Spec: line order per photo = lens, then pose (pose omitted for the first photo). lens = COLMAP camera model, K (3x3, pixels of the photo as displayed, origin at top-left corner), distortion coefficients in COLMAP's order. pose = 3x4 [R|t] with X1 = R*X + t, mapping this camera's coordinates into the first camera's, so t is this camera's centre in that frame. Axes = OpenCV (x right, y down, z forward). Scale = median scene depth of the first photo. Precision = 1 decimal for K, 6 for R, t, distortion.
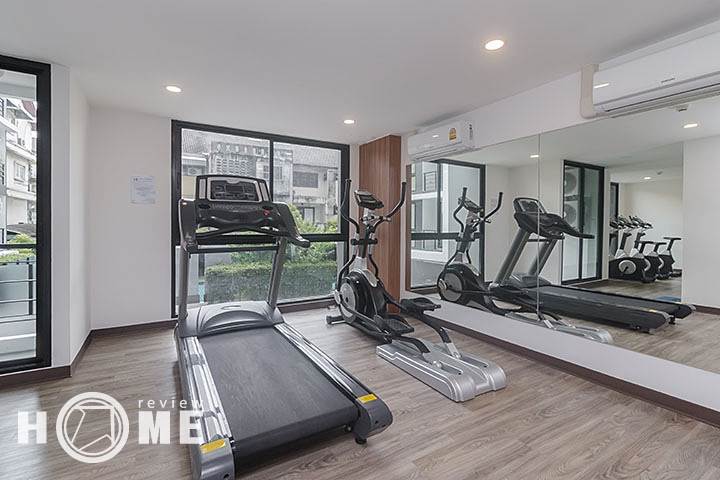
lens RADIAL K [[332.3, 0, 359.9], [0, 332.3, 236.1], [0, 0, 1]] dist [-0.000244, 0.000069]
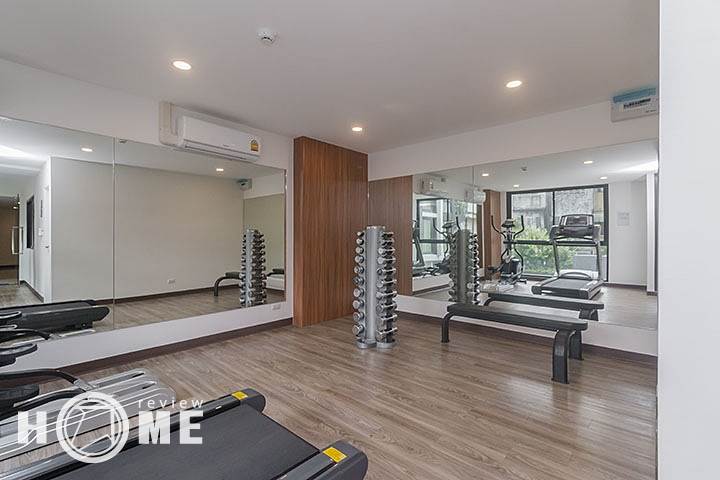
lens RADIAL K [[332.3, 0, 361.1], [0, 332.3, 238.6], [0, 0, 1]] dist [-0.000244, 0.000069]
pose [[-0.296014, -0.004536, 0.955173, -0.959866], [0.019892, 0.999743, 0.010912, -0.019615], [-0.954977, 0.022230, -0.295847, 0.802384]]
